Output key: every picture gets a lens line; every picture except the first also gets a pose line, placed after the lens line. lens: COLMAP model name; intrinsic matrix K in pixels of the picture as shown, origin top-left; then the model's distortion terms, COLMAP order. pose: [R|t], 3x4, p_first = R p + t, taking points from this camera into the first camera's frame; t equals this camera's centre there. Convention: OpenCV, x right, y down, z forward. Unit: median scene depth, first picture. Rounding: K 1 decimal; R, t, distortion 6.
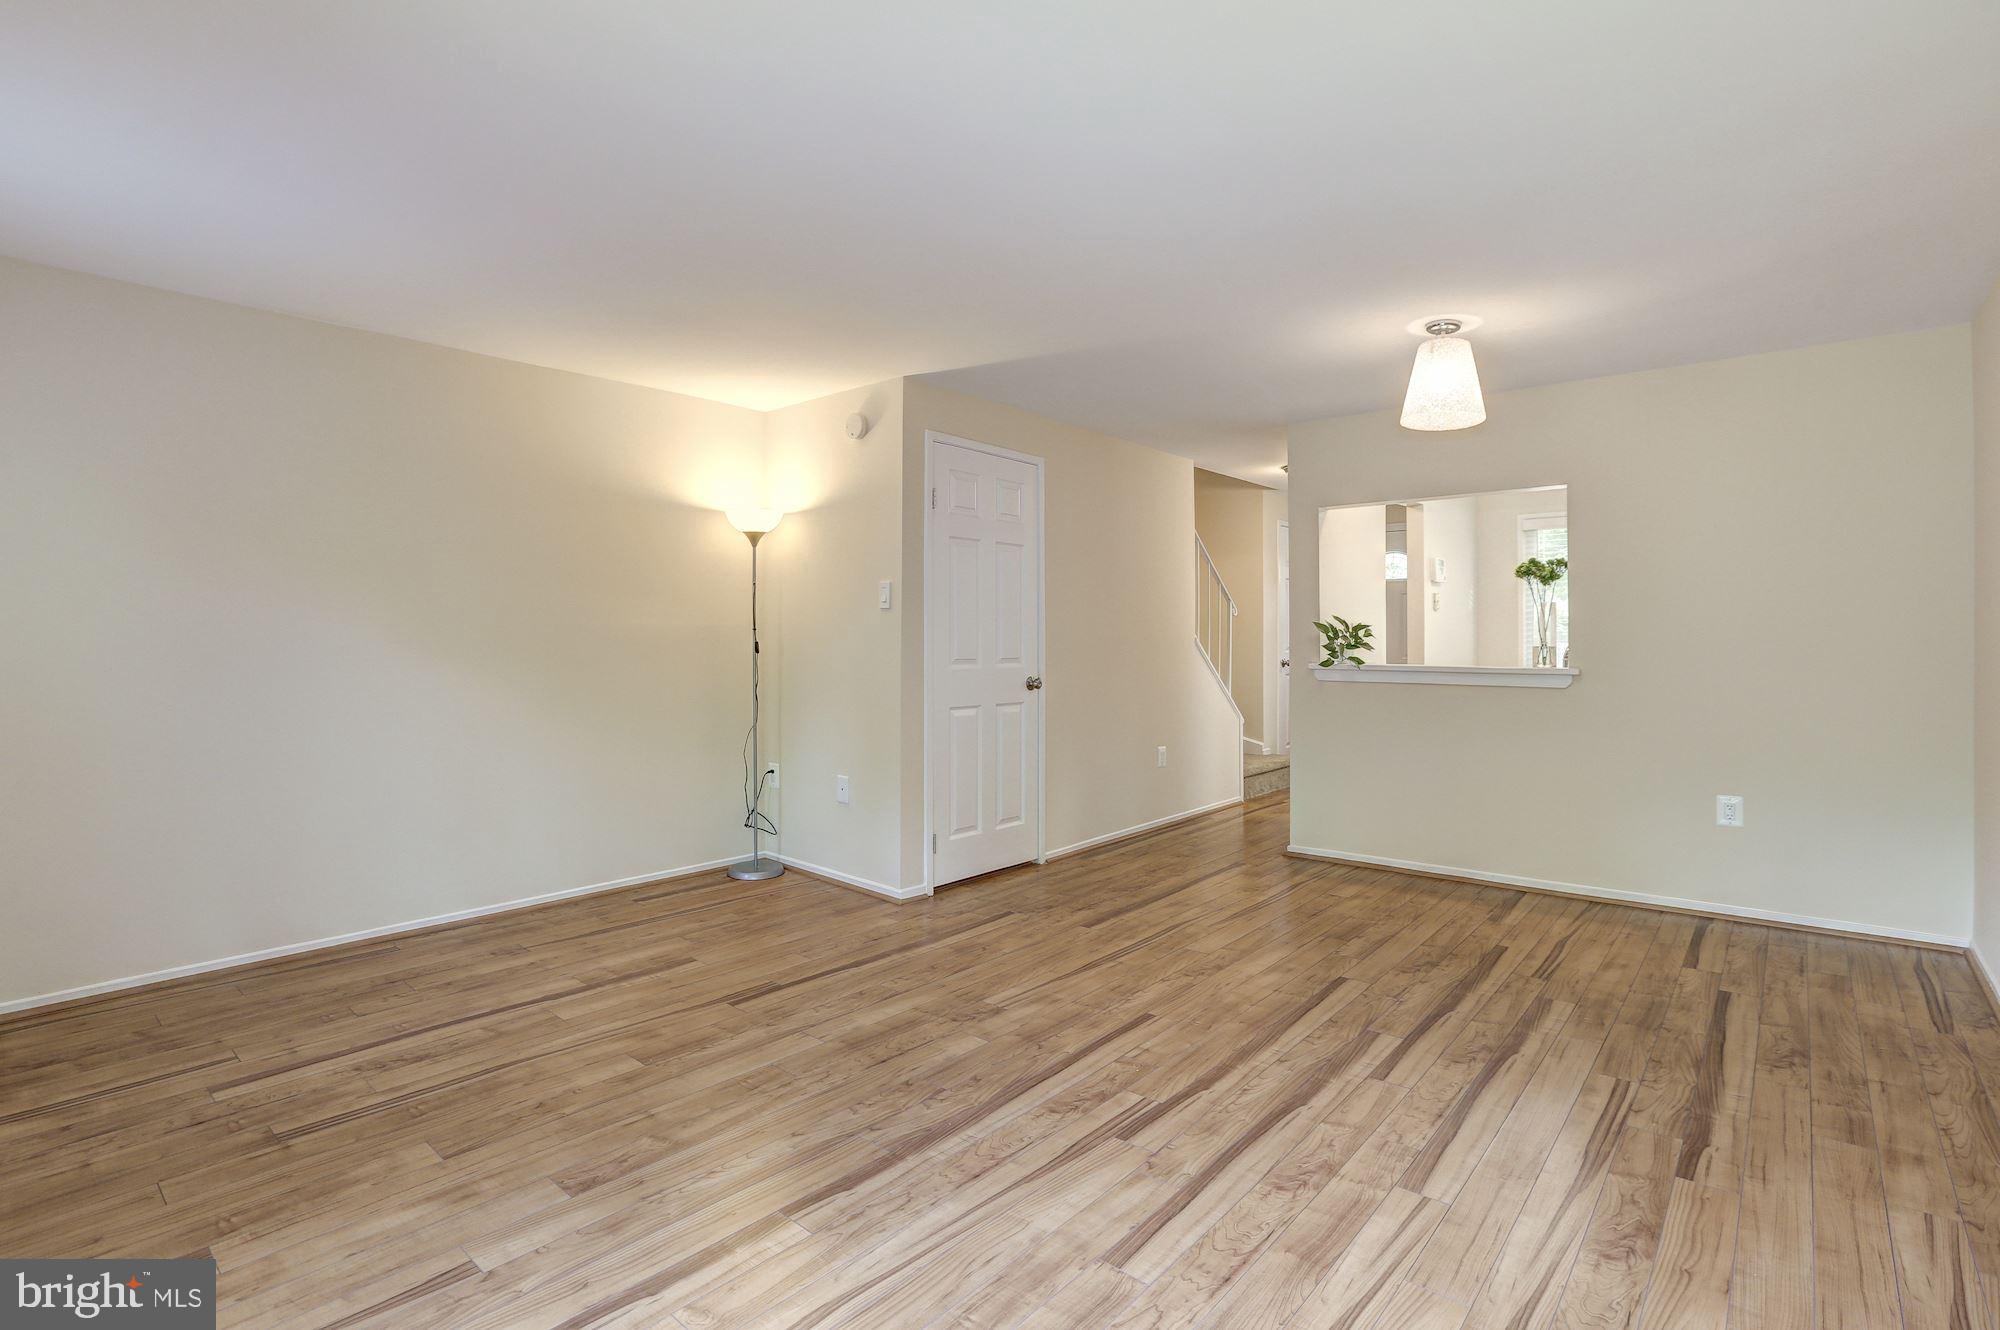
lens RADIAL K [[954.0, 0, 1004.3], [0, 954.0, 630.8], [0, 0, 1]] dist [-0.059221, 0.022496]
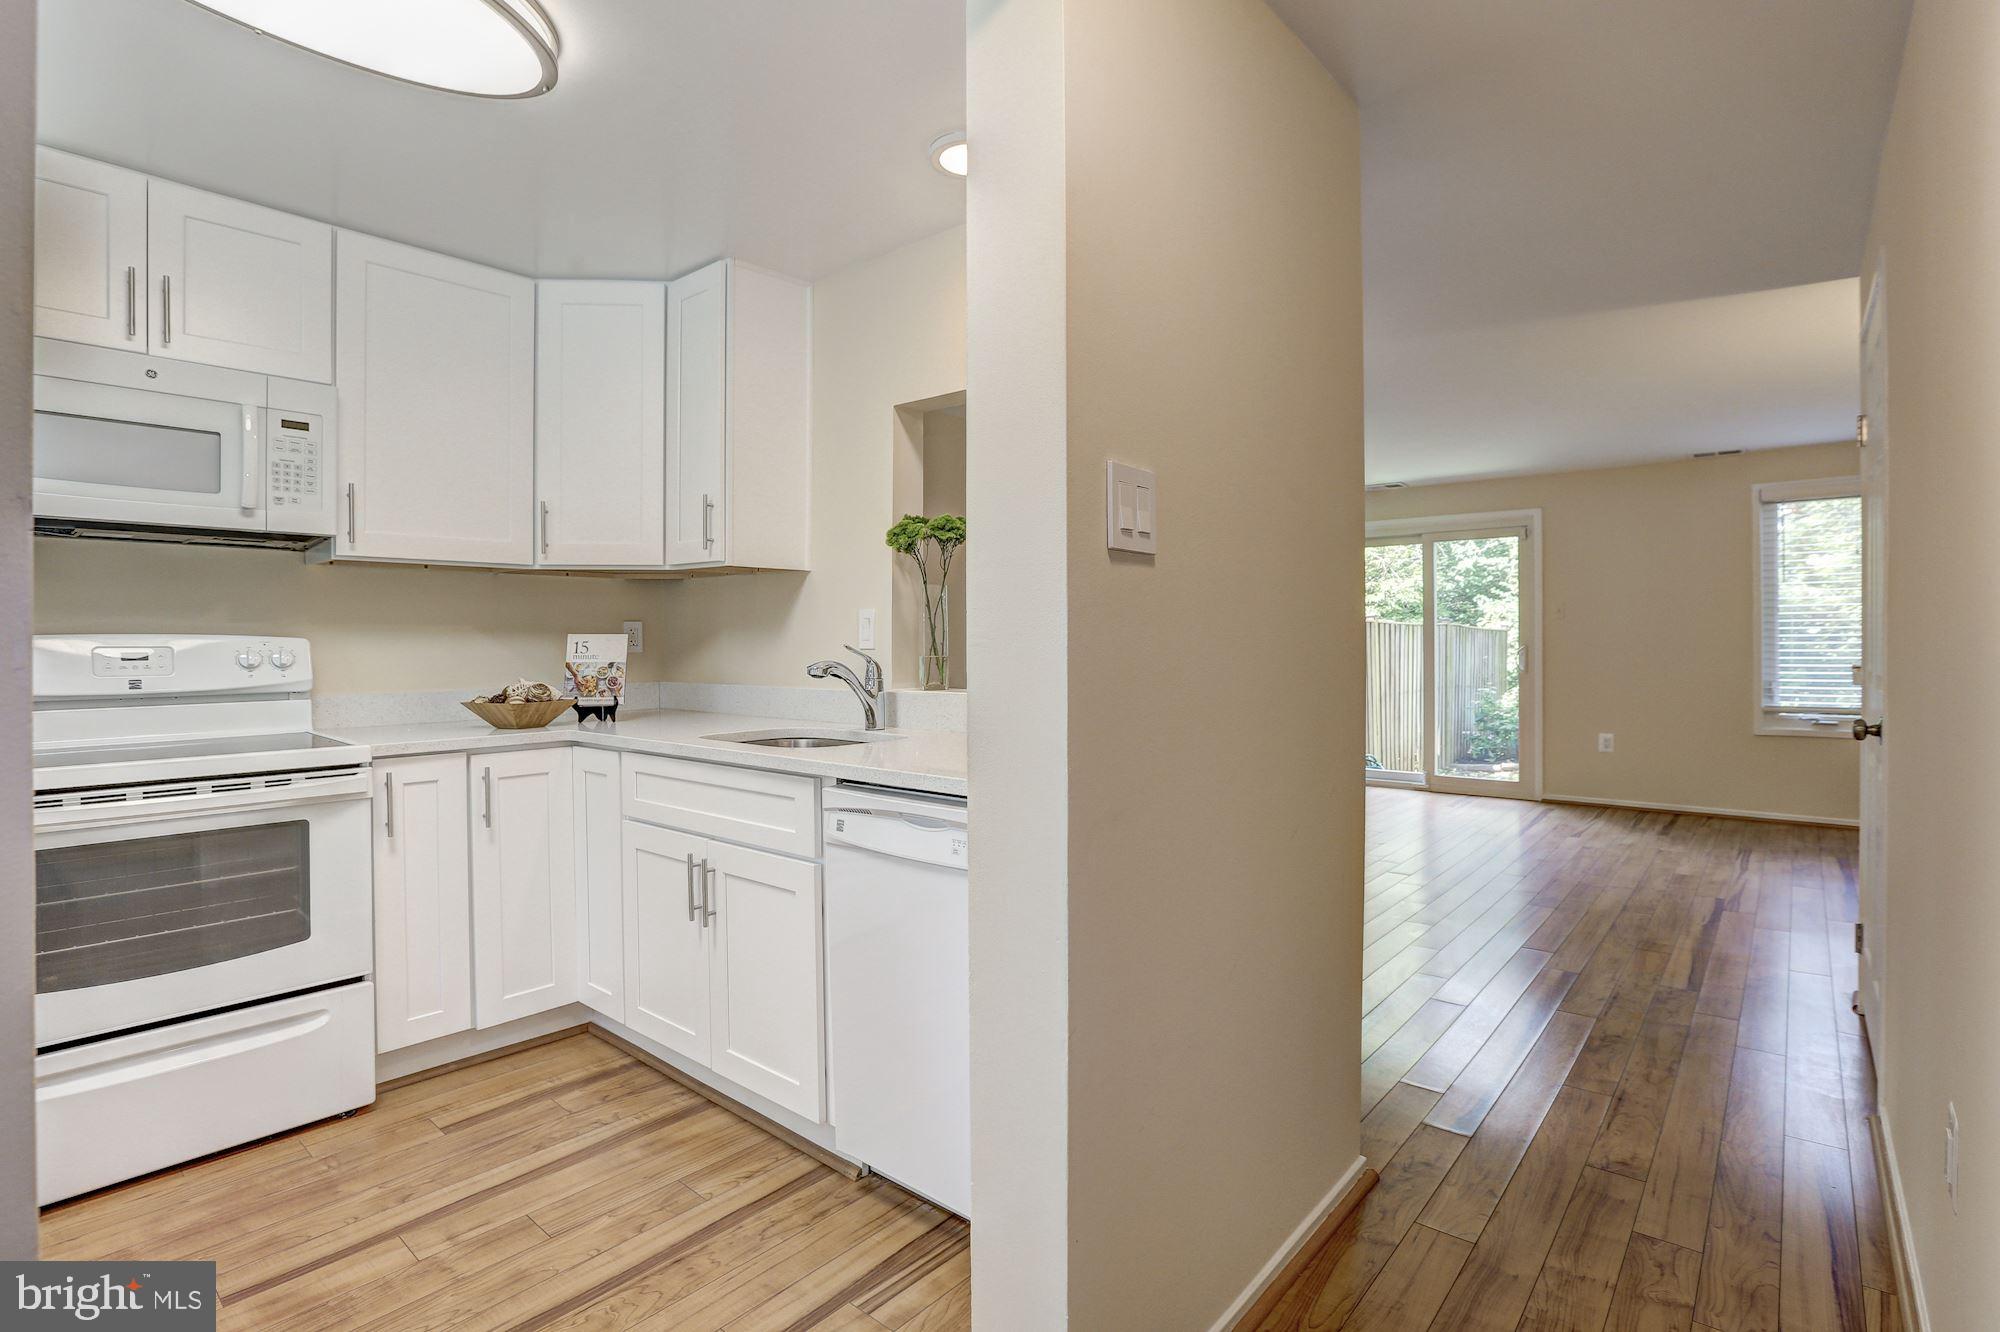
lens RADIAL K [[948.8, 0, 1036.9], [0, 948.8, 642.0], [0, 0, 1]] dist [-0.045614, 0.014812]
pose [[-0.999634, 0.006024, -0.026392, 0.783608], [0.006135, 0.999973, -0.004153, 0.015343], [0.026366, -0.004313, -0.999643, 2.430848]]
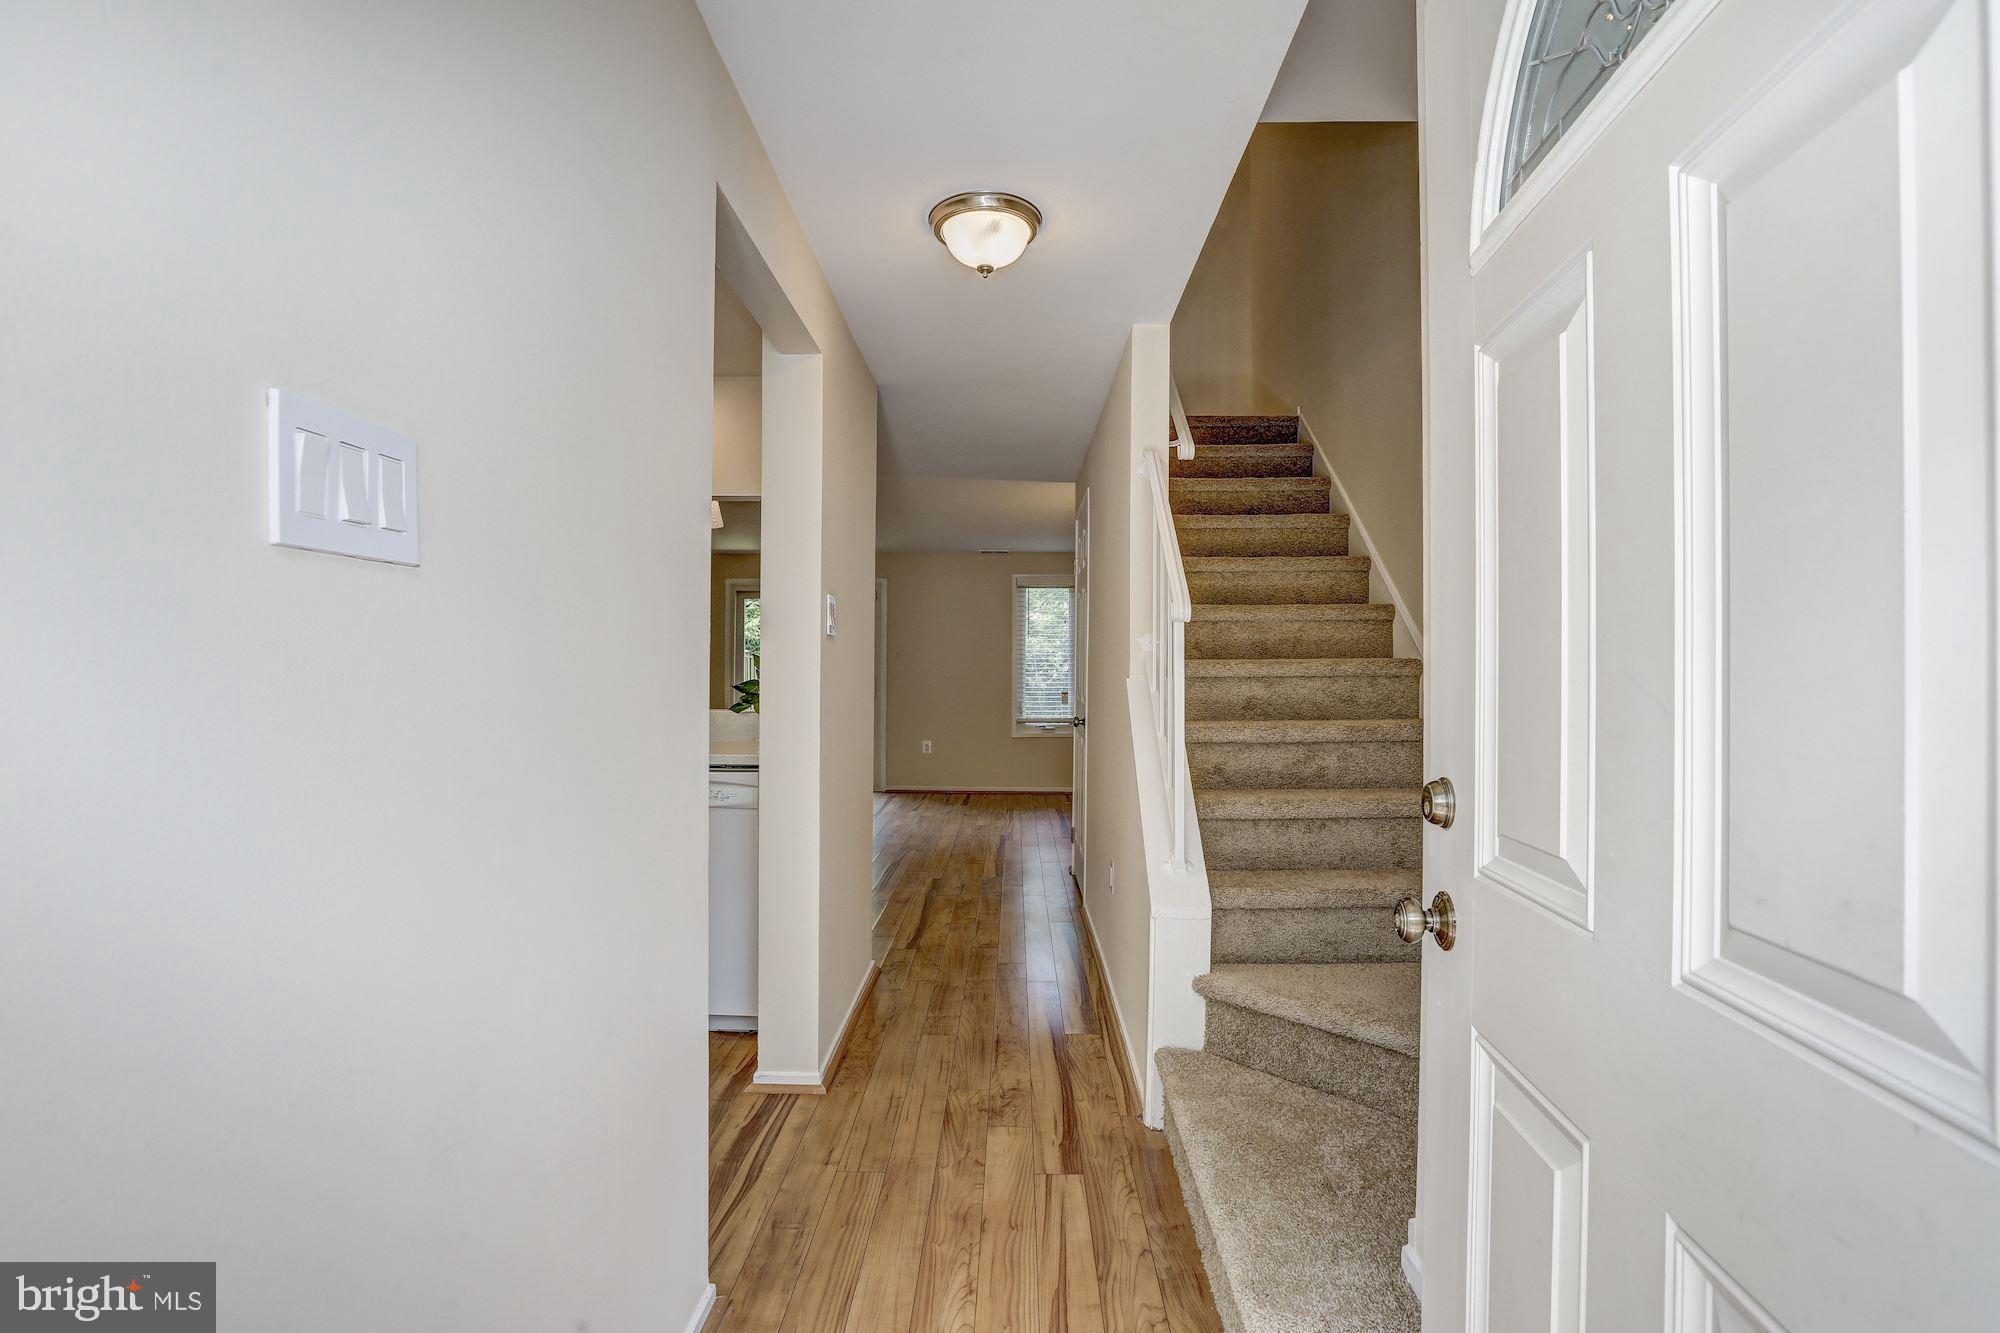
lens RADIAL K [[932.4, 0, 993.7], [0, 932.4, 665.0], [0, 0, 1]] dist [-0.049790, 0.017048]
pose [[-0.771102, -0.007601, -0.636666, 1.200141], [-0.000322, 0.999933, -0.011548, 0.011876], [0.636711, -0.008700, -0.771053, 2.815638]]
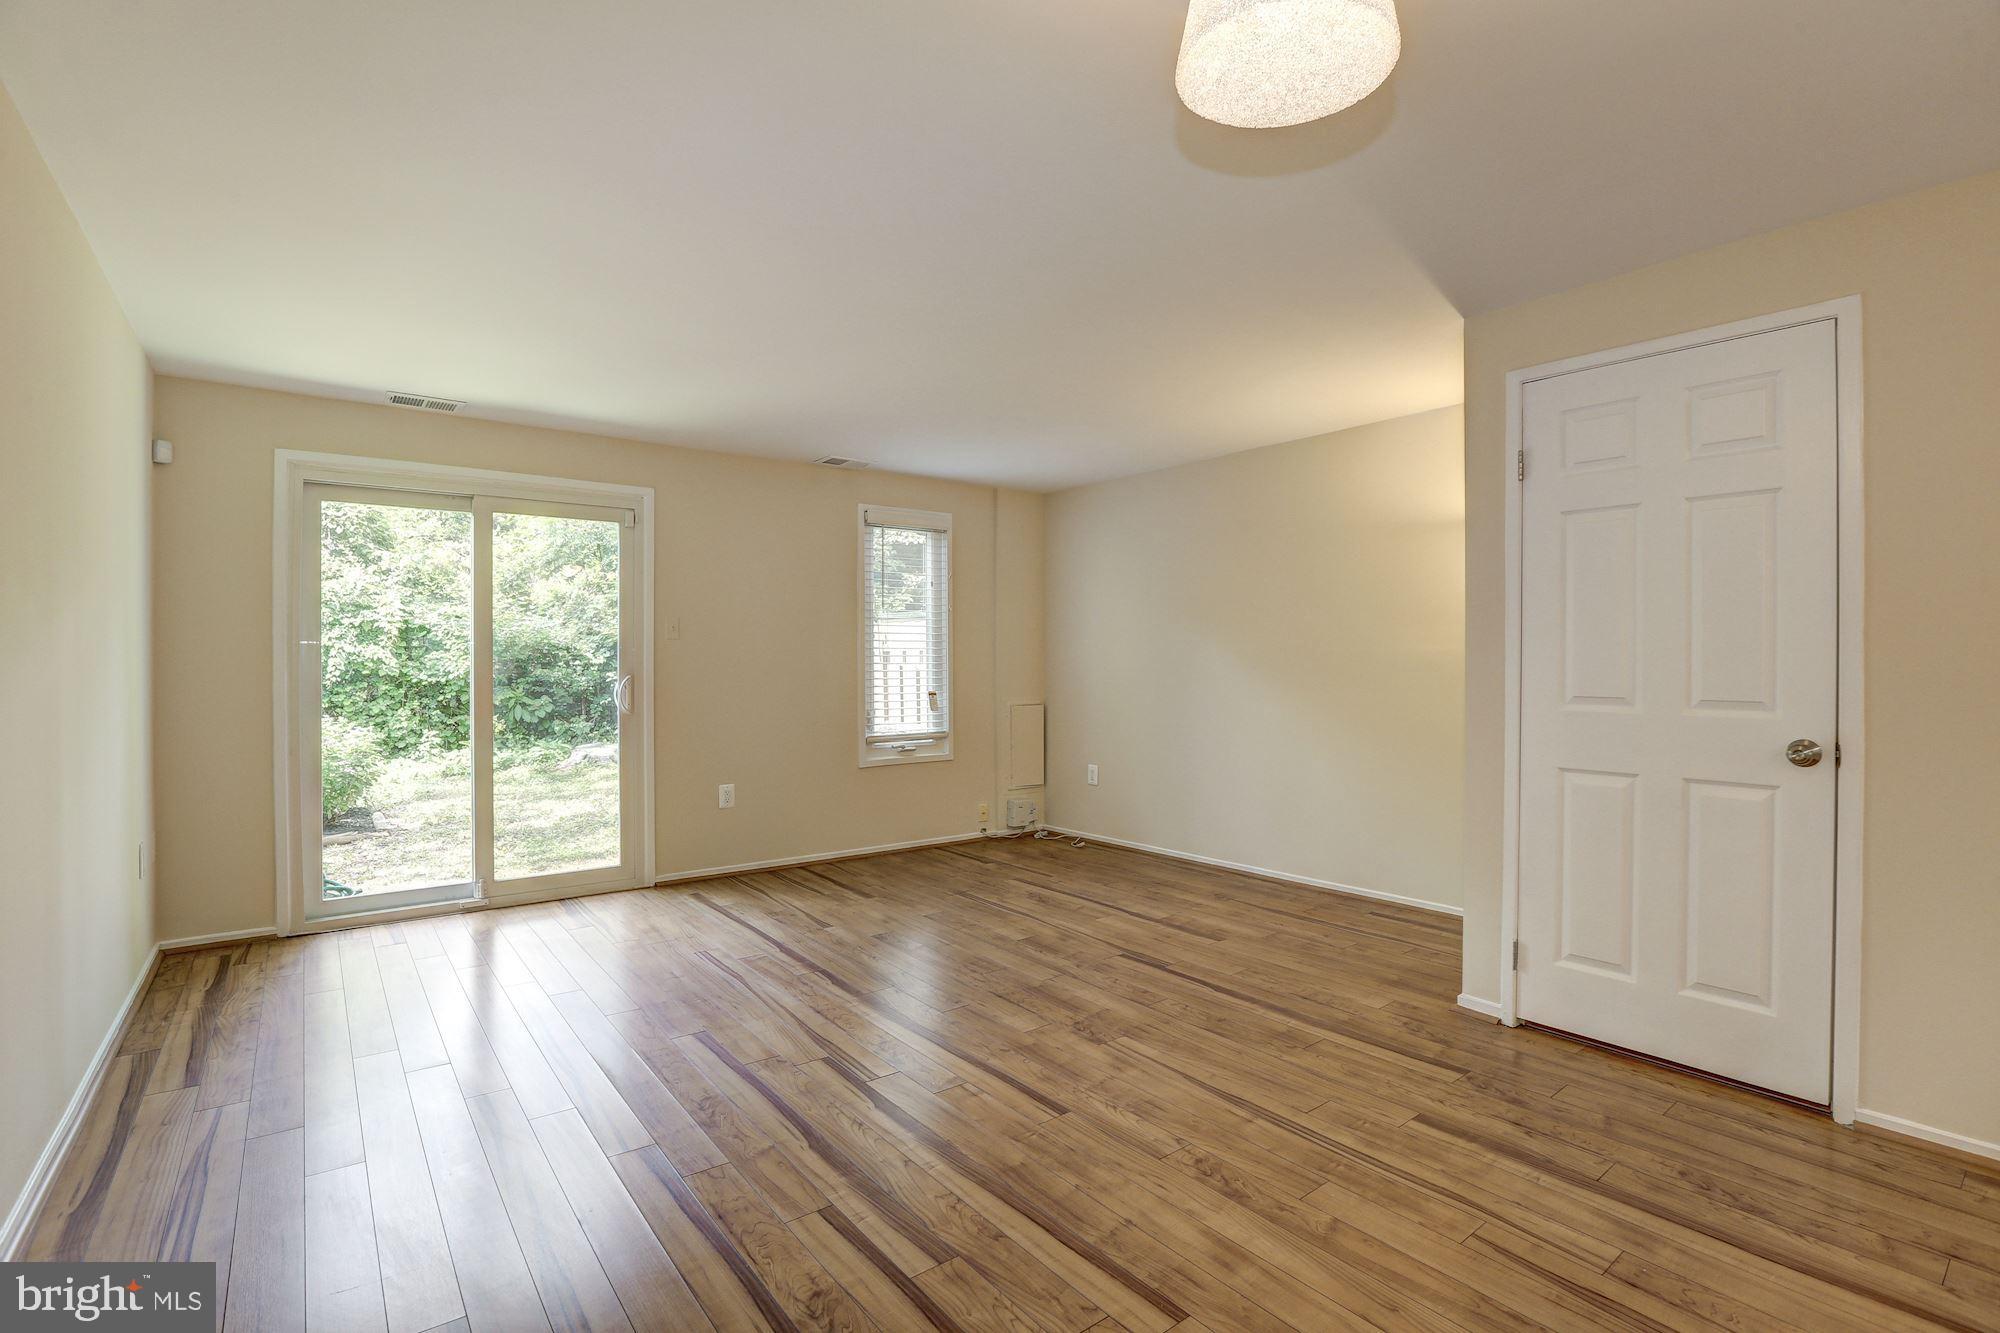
lens RADIAL K [[916.3, 0, 992.0], [0, 916.3, 666.6], [0, 0, 1]] dist [-0.059152, 0.026184]
pose [[-0.203052, 0.003694, -0.979161, 0.965428], [0.007509, 0.999969, 0.002216, 0.007794], [0.979139, -0.006903, -0.203073, 1.115107]]
